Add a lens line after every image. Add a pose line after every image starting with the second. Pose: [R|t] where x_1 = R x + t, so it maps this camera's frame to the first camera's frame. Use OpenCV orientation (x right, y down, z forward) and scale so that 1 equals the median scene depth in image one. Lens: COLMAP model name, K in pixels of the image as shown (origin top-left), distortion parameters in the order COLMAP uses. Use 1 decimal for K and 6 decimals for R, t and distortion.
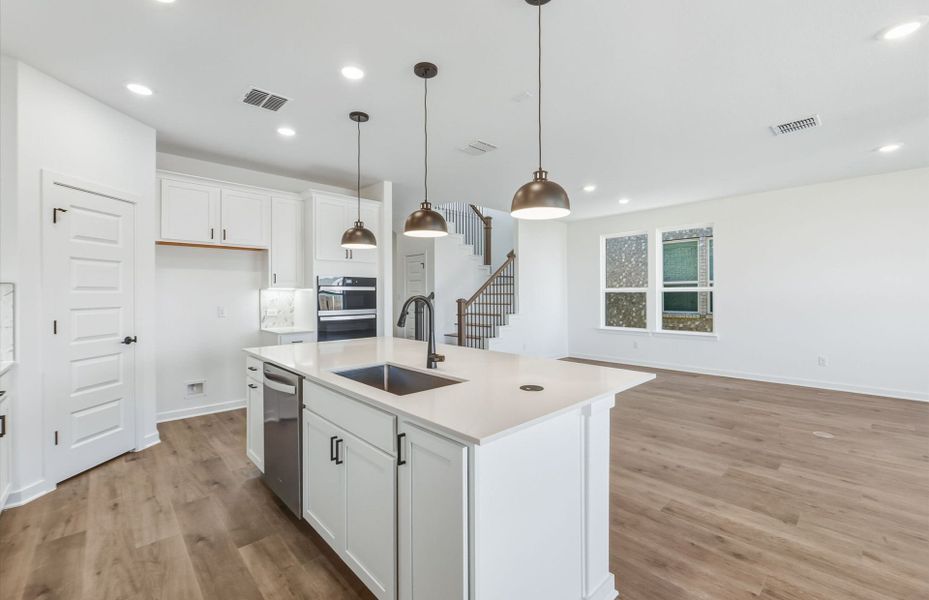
lens RADIAL K [[393.0, 0, 469.3], [0, 393.0, 294.7], [0, 0, 1]] dist [-0.009137, -0.000171]
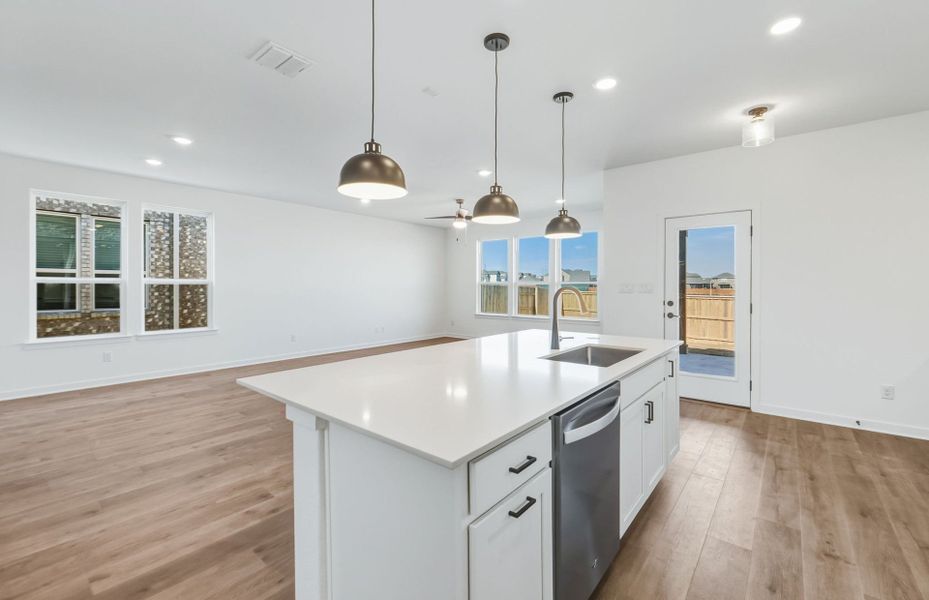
lens RADIAL K [[393.0, 0, 470.4], [0, 393.0, 298.2], [0, 0, 1]] dist [-0.009137, -0.000171]
pose [[-0.134240, -0.024458, 0.990647, -0.285854], [-0.001402, 0.999699, 0.024491, 0.001209], [-0.990948, 0.001899, -0.134234, 0.335987]]
